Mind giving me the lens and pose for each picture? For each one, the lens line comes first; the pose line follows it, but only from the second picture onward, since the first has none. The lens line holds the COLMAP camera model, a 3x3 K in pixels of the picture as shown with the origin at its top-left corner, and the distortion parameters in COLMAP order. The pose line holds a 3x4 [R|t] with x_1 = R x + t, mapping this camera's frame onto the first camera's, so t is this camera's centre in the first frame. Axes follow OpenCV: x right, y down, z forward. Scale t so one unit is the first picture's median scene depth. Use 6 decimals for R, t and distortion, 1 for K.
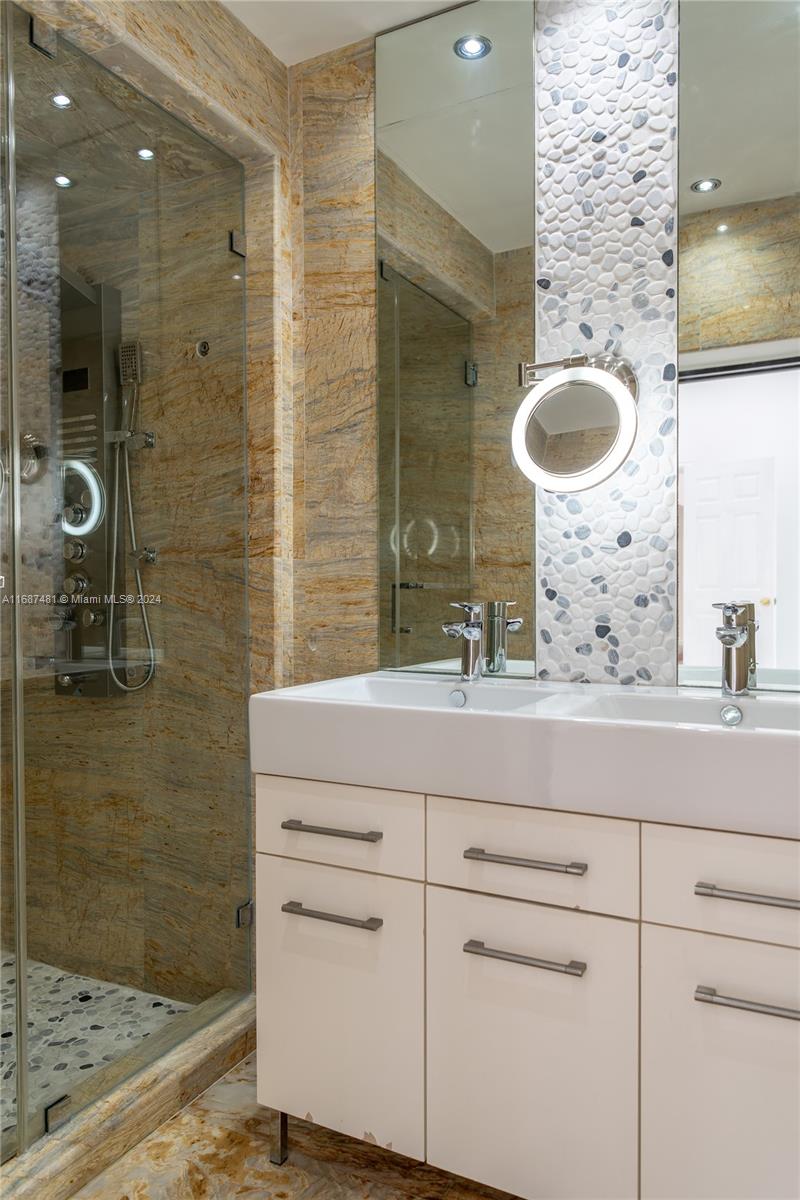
lens RADIAL K [[837.7, 0, 397.1], [0, 837.7, 605.8], [0, 0, 1]] dist [-0.006389, 0.001606]
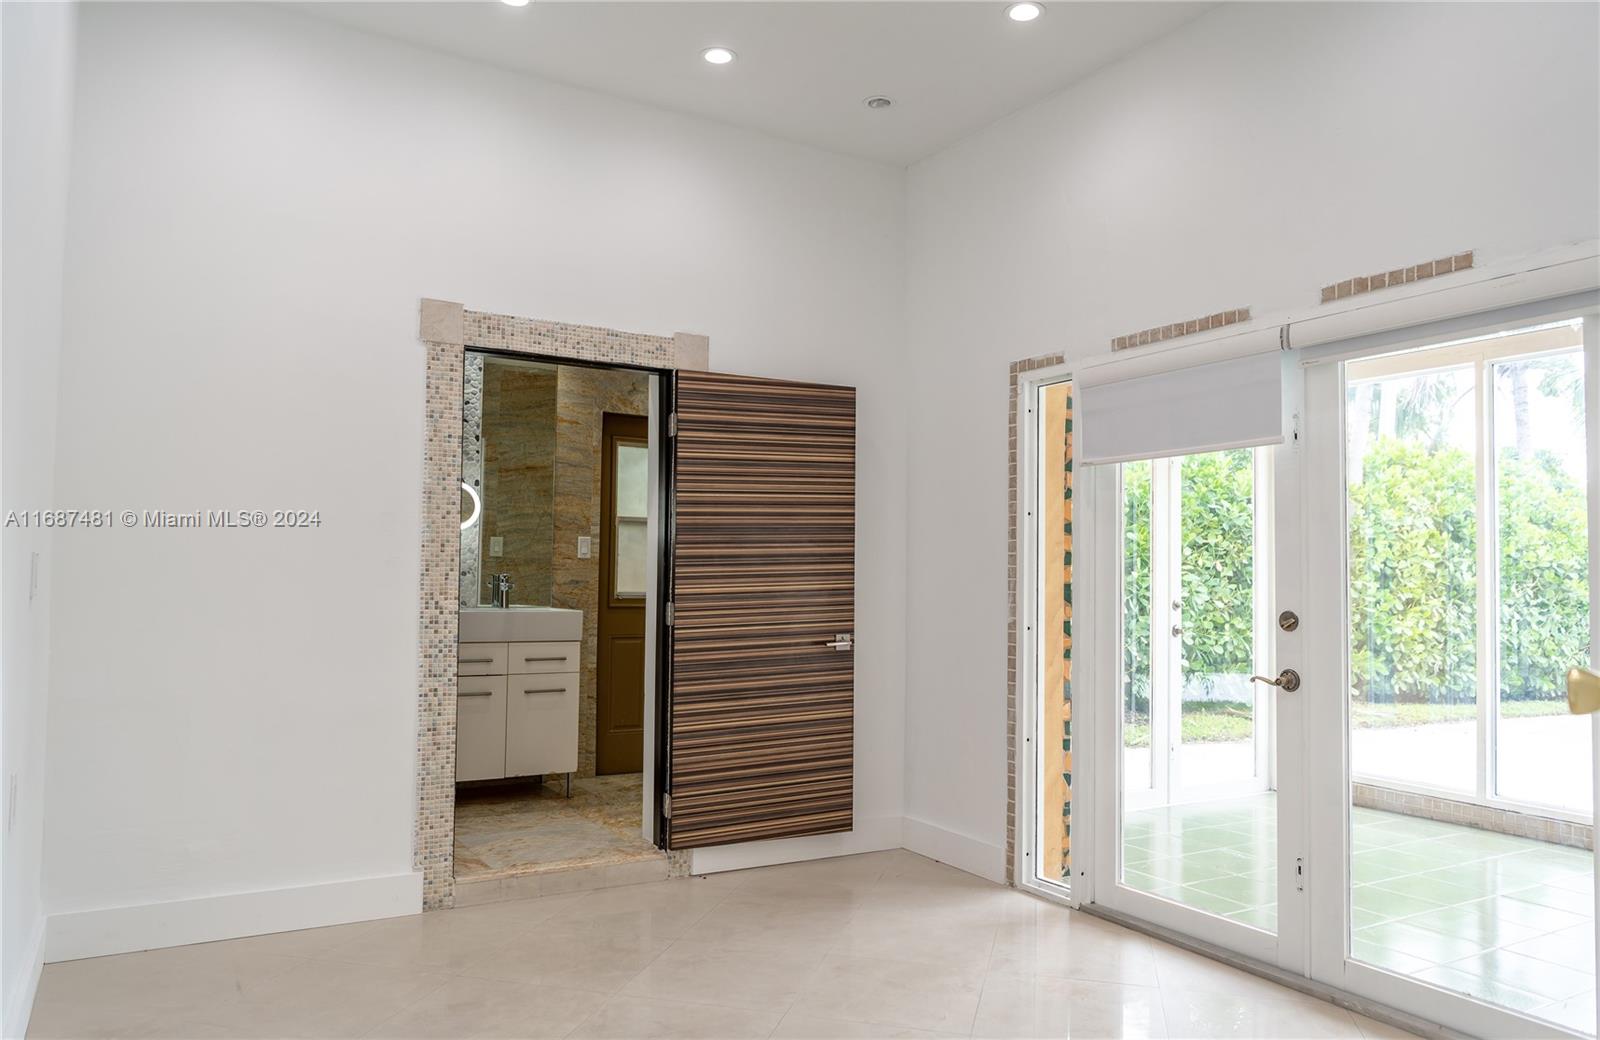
lens RADIAL K [[1152.7, 0, 800.3], [0, 1152.7, 523.8], [0, 0, 1]] dist [-0.000127, -0.000369]
pose [[0.529281, 0.054853, 0.846672, -1.743823], [-0.001921, 0.997983, -0.063454, 0.052212], [-0.848445, 0.031958, 0.528318, -1.382871]]
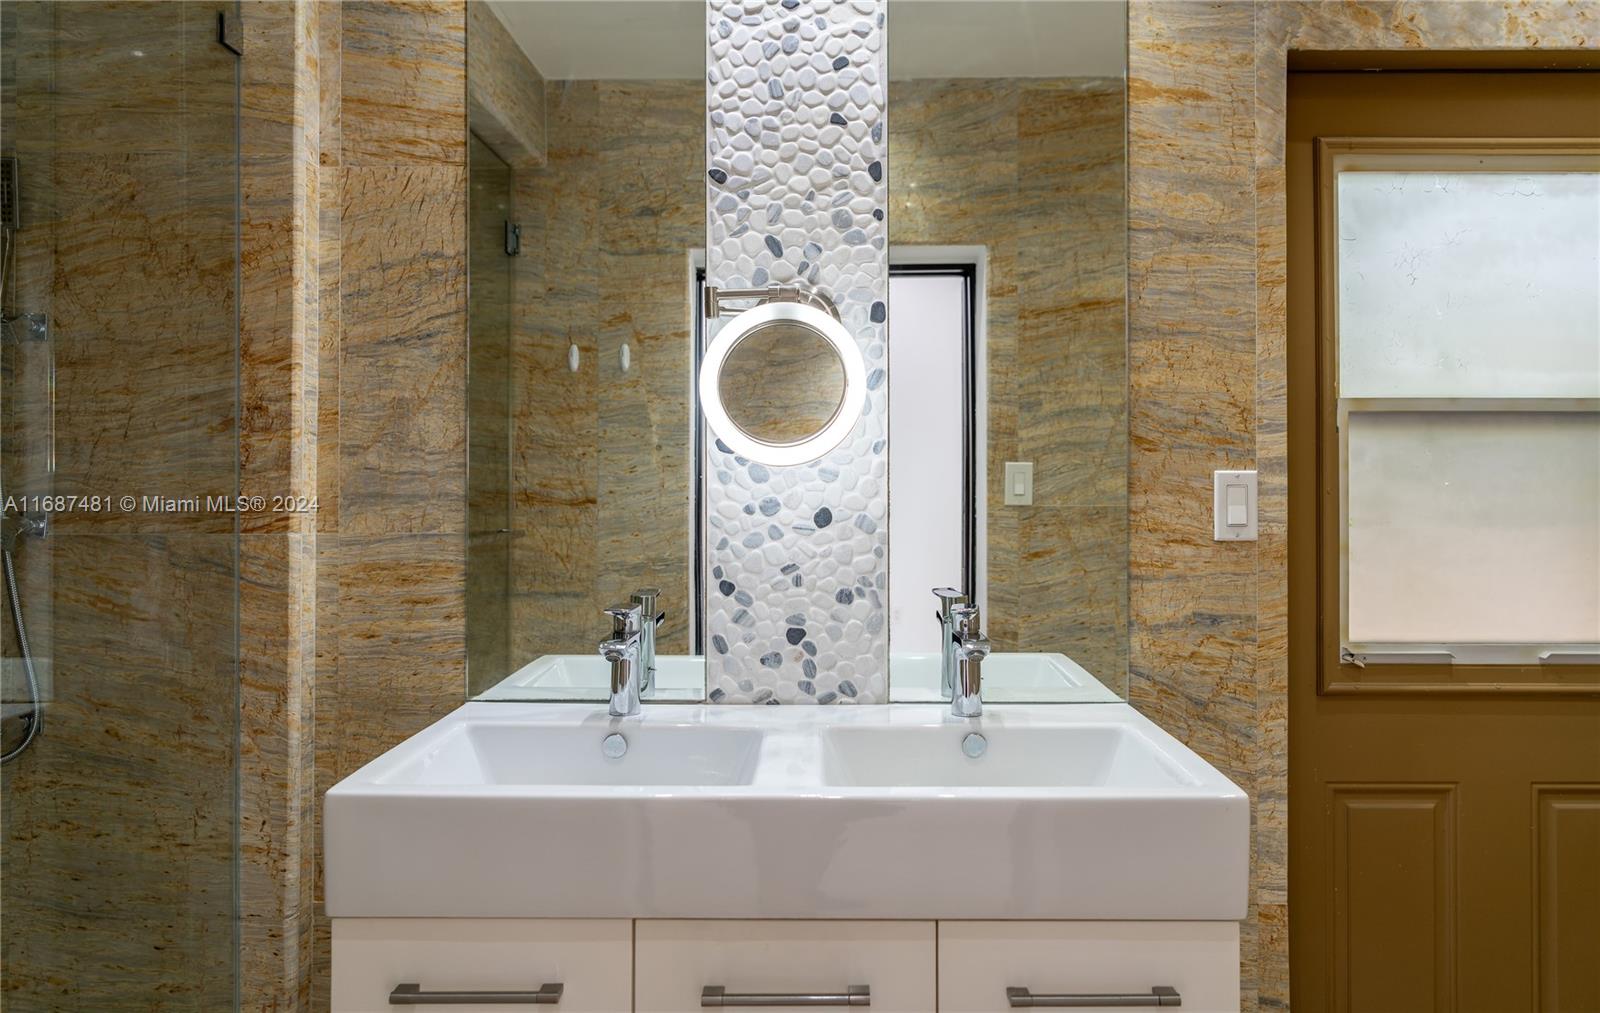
lens RADIAL K [[1080.4, 0, 811.9], [0, 1080.4, 463.6], [0, 0, 1]] dist [-0.001637, -0.000597]
pose [[0.887597, 0.010597, 0.460500, -0.173683], [0.003555, 0.999548, -0.029853, -0.085184], [-0.460608, 0.028134, 0.887158, 0.090906]]
